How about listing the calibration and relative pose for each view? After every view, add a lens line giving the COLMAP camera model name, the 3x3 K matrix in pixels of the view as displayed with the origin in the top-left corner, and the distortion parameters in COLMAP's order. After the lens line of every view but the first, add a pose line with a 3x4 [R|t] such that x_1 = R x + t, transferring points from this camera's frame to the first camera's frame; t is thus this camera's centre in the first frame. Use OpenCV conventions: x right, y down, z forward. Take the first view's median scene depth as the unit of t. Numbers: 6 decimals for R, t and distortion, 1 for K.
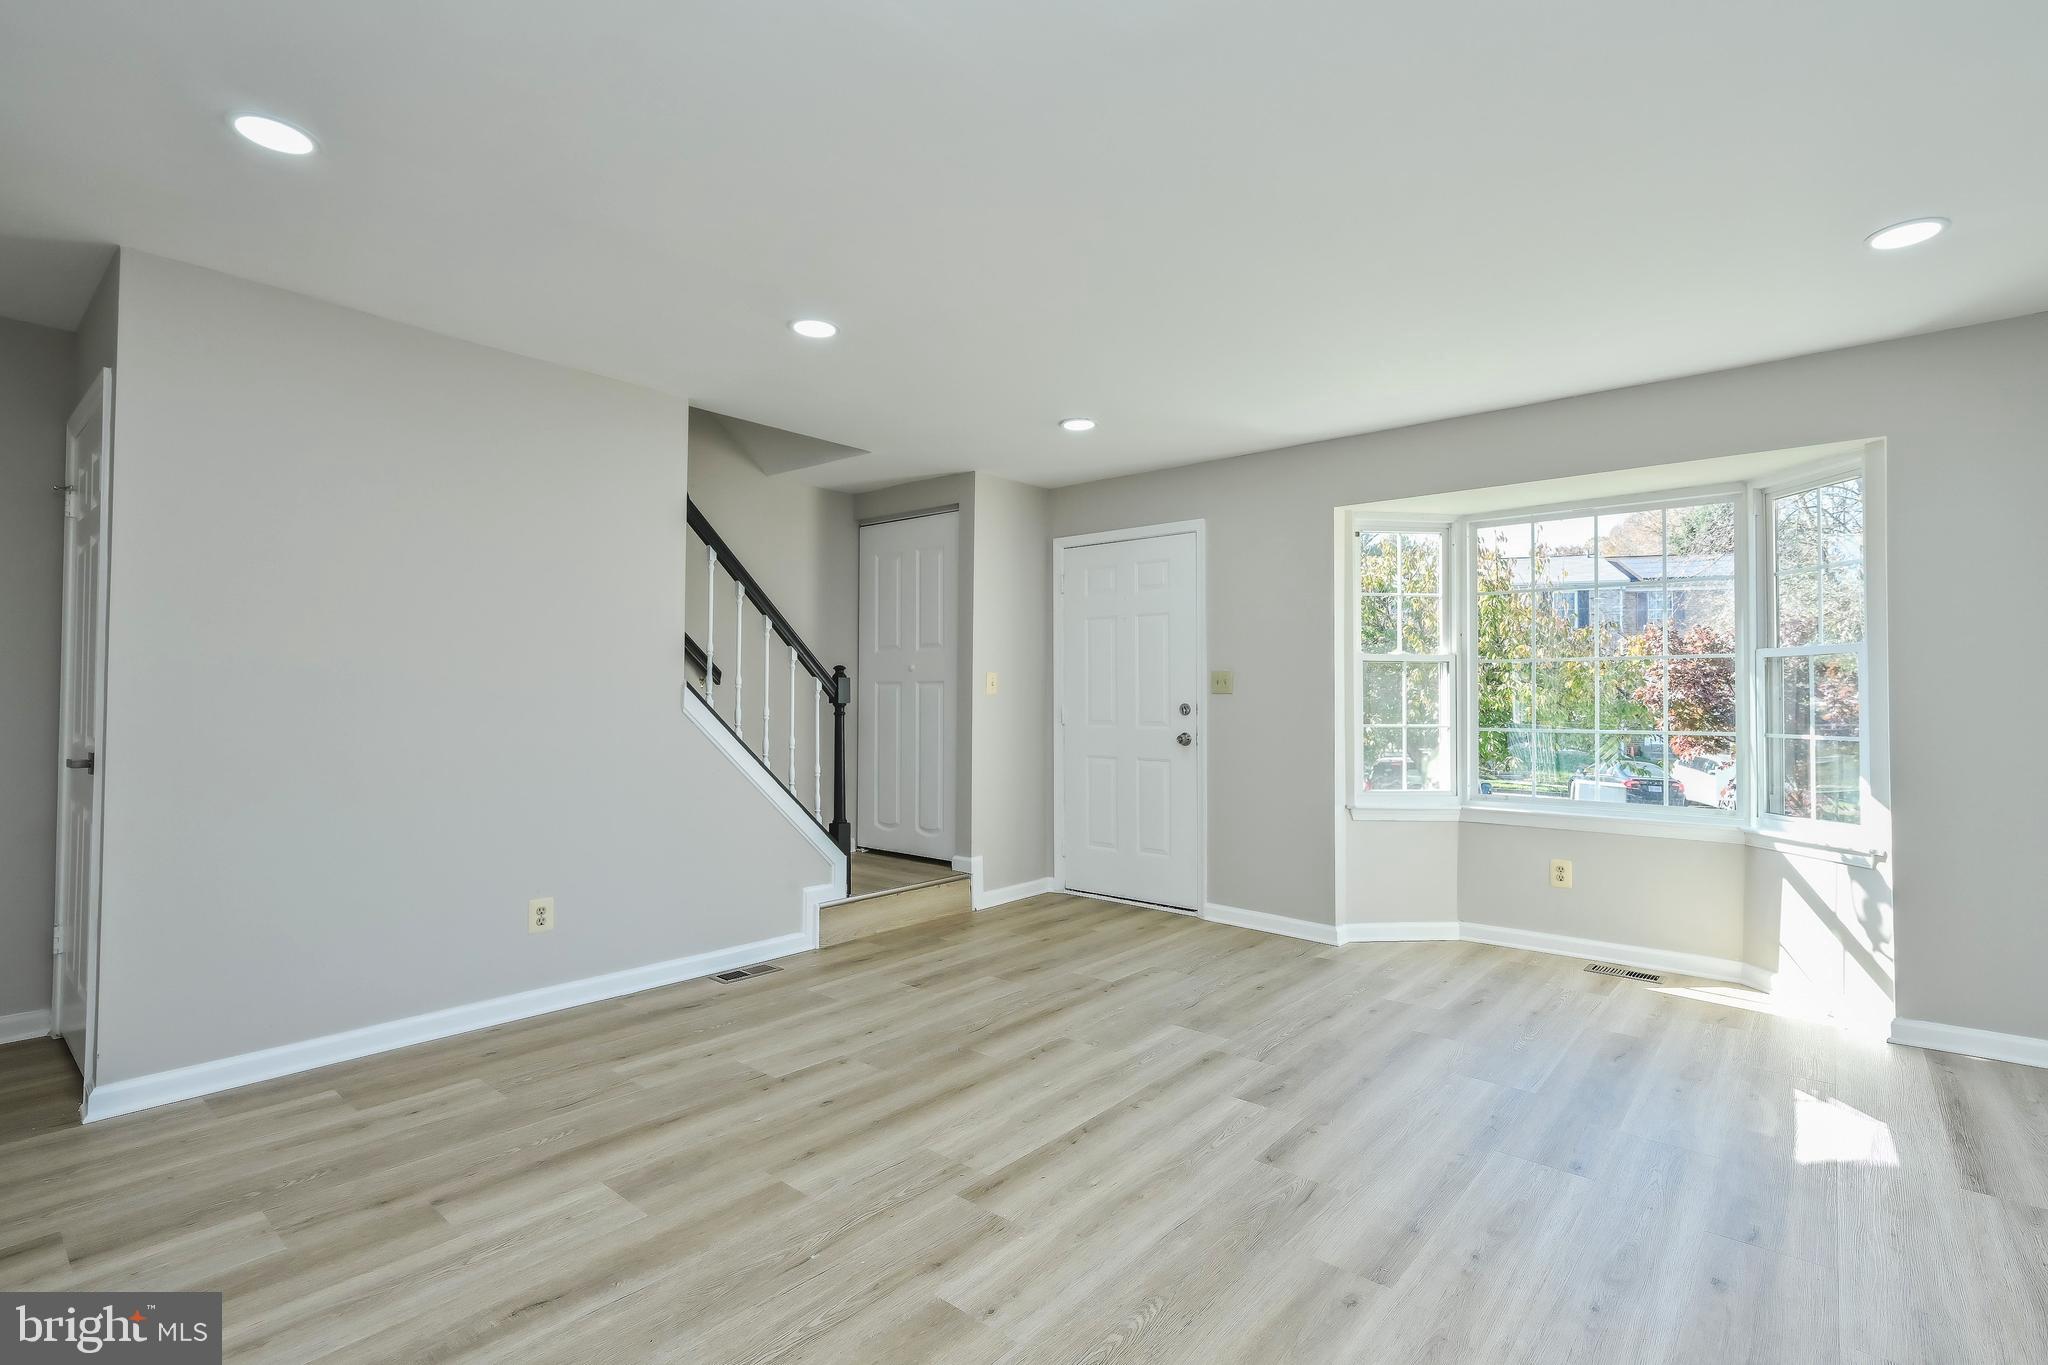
lens RADIAL K [[942.1, 0, 1012.7], [0, 942.1, 683.4], [0, 0, 1]] dist [-0.000385, -0.000237]
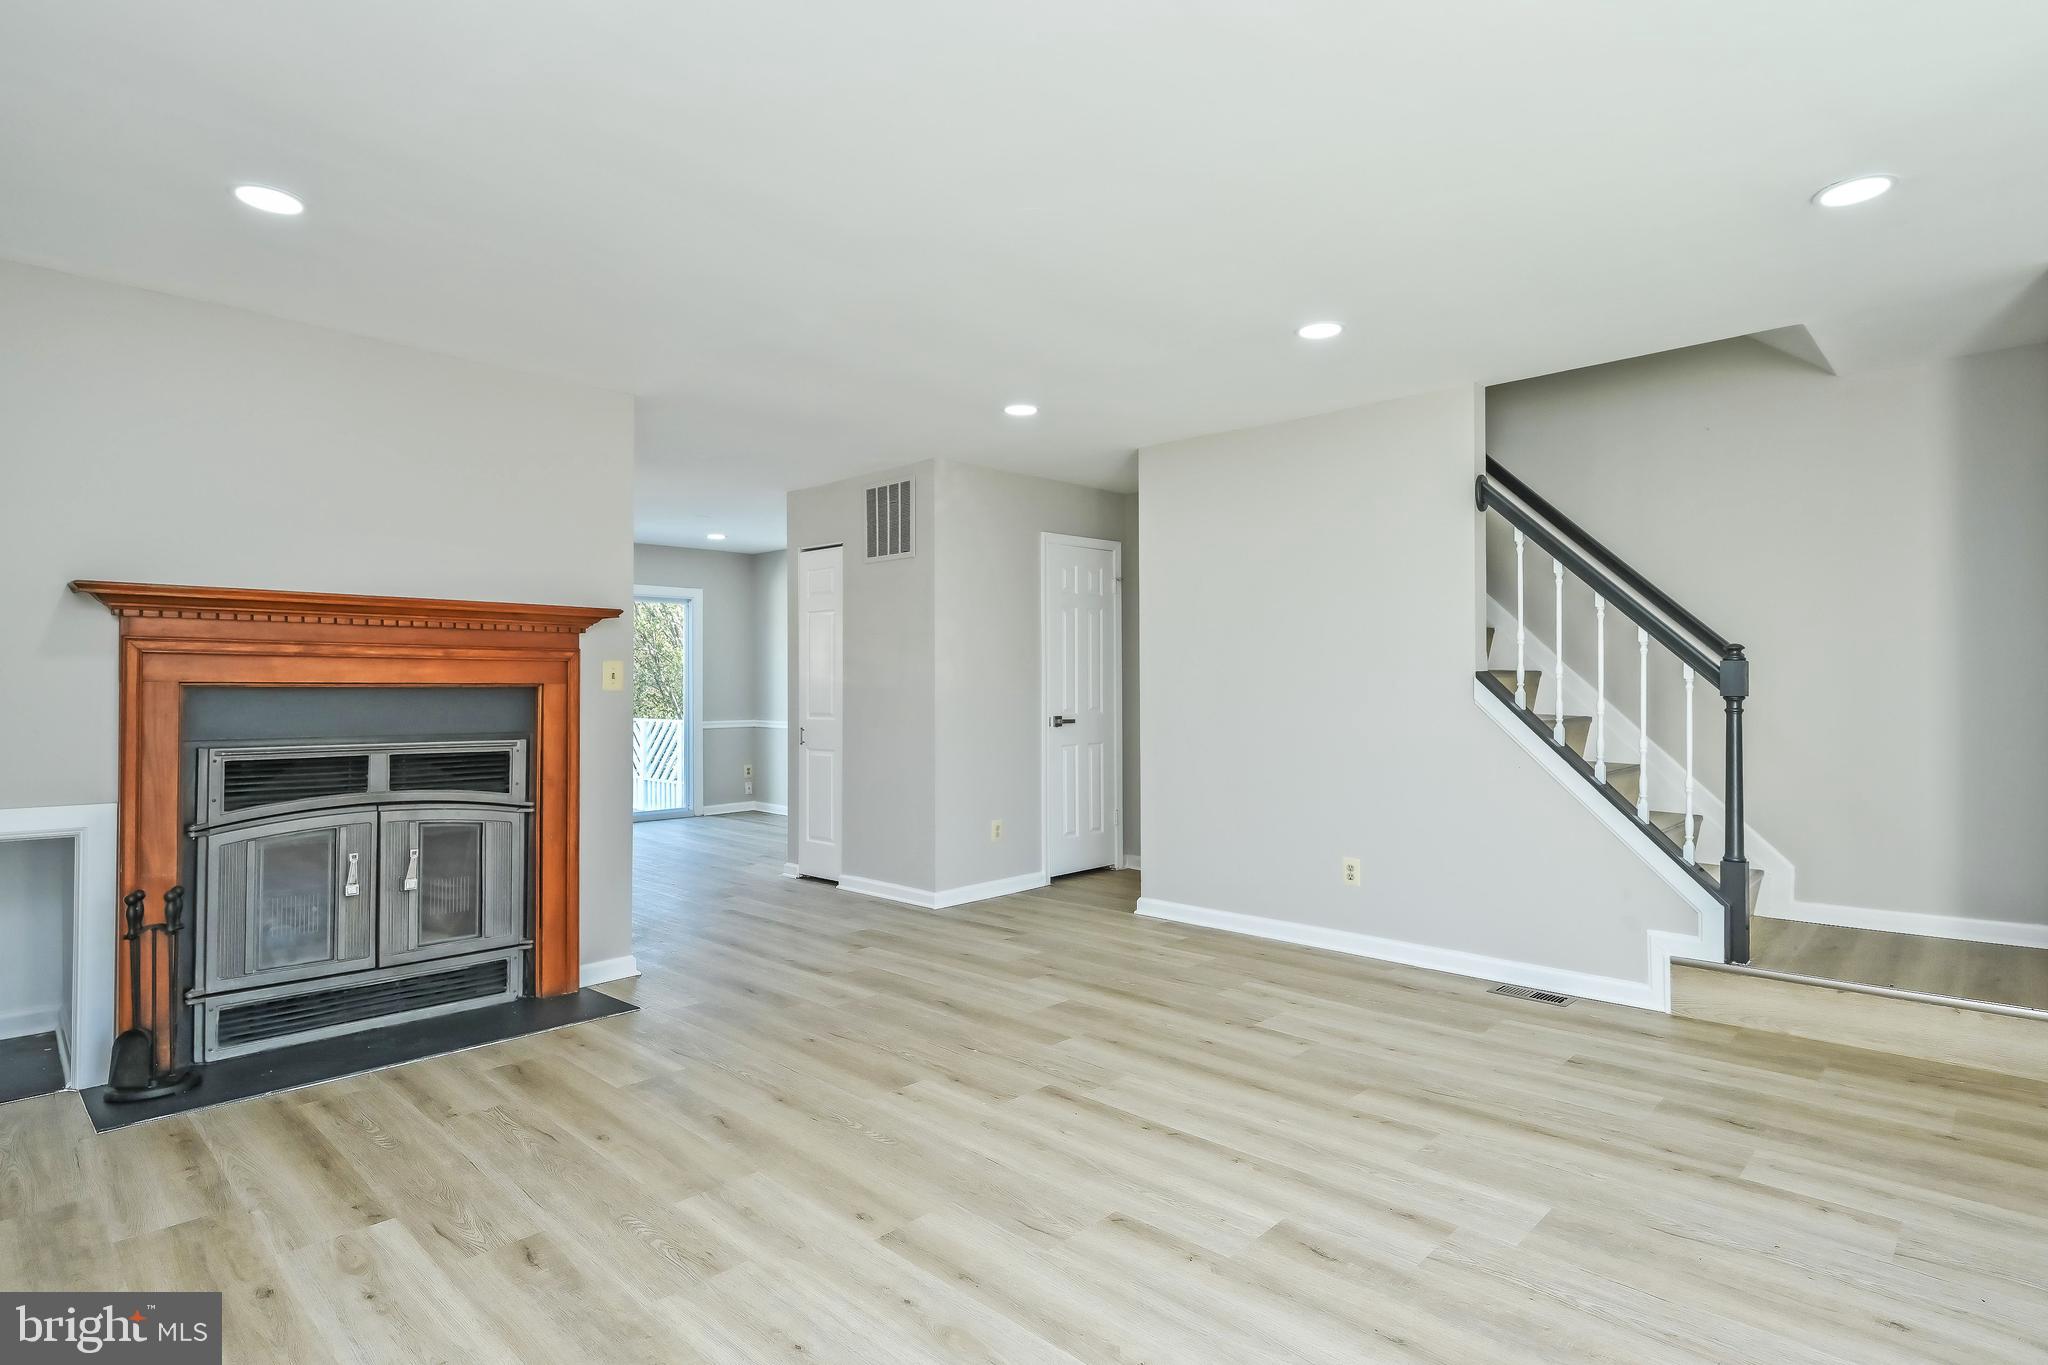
lens RADIAL K [[1043.2, 0, 1043.0], [0, 1043.2, 680.7], [0, 0, 1]] dist [-0.000832, -0.000104]
pose [[-0.037846, -0.011110, -0.999222, 0.999473], [0.019416, 0.999741, -0.011851, 0.013424], [0.999095, -0.019850, -0.037620, 0.785273]]
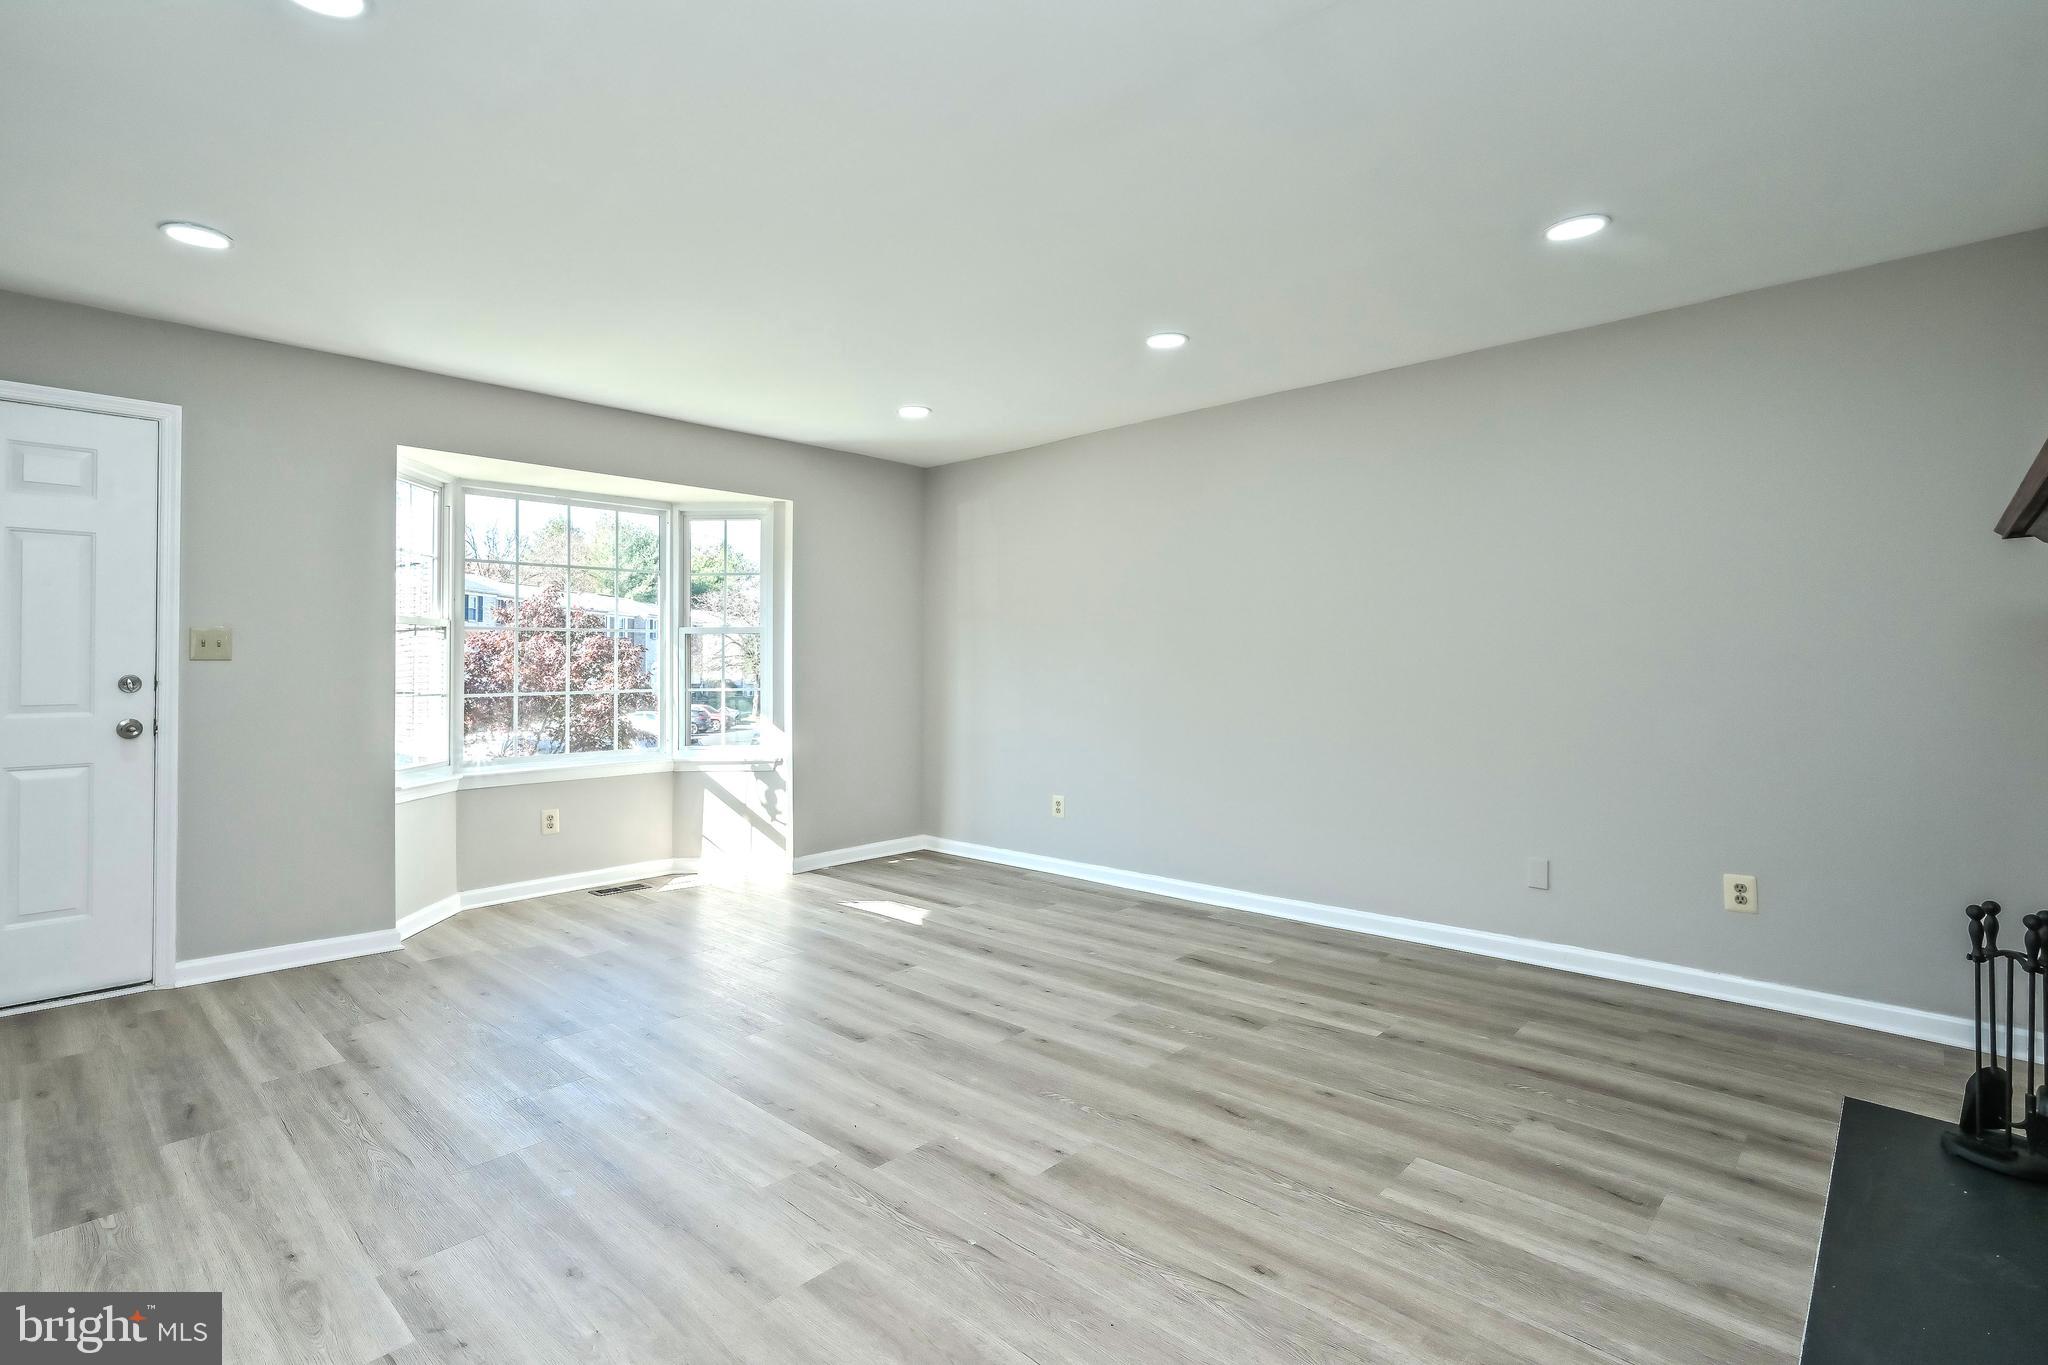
lens RADIAL K [[985.7, 0, 986.3], [0, 985.7, 655.5], [0, 0, 1]] dist [-0.003033, -0.000179]
pose [[0.055455, 0.004149, 0.998453, -0.806344], [-0.010588, 0.999938, -0.003567, 0.006430], [-0.998405, -0.010374, 0.055495, 0.618578]]
